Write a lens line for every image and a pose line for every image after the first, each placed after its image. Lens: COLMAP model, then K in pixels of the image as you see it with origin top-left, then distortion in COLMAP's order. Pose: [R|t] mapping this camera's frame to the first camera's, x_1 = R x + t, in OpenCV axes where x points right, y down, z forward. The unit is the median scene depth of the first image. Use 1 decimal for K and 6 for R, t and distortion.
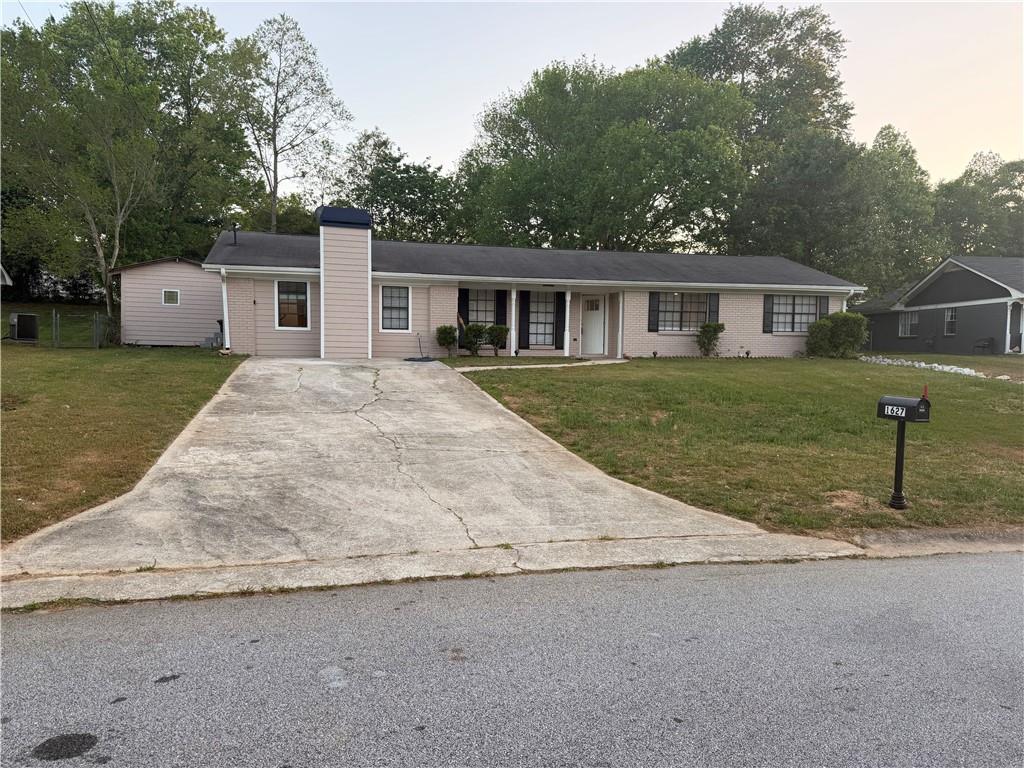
lens RADIAL K [[723.2, 0, 502.6], [0, 723.2, 388.1], [0, 0, 1]] dist [0.076388, -0.059232]
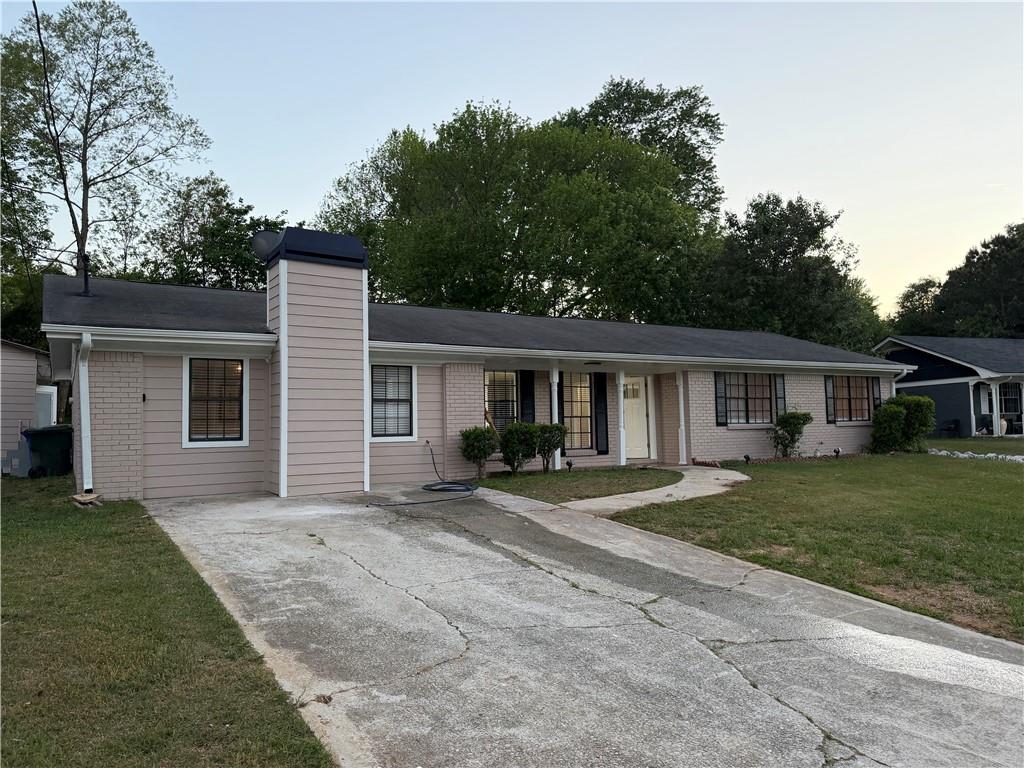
lens RADIAL K [[723.2, 0, 507.3], [0, 723.2, 387.1], [0, 0, 1]] dist [0.076388, -0.059232]
pose [[0.954831, -0.014855, 0.296779, -0.209902], [0.049285, 0.992833, -0.108870, -0.046299], [-0.293035, 0.118579, 0.948720, 0.356459]]
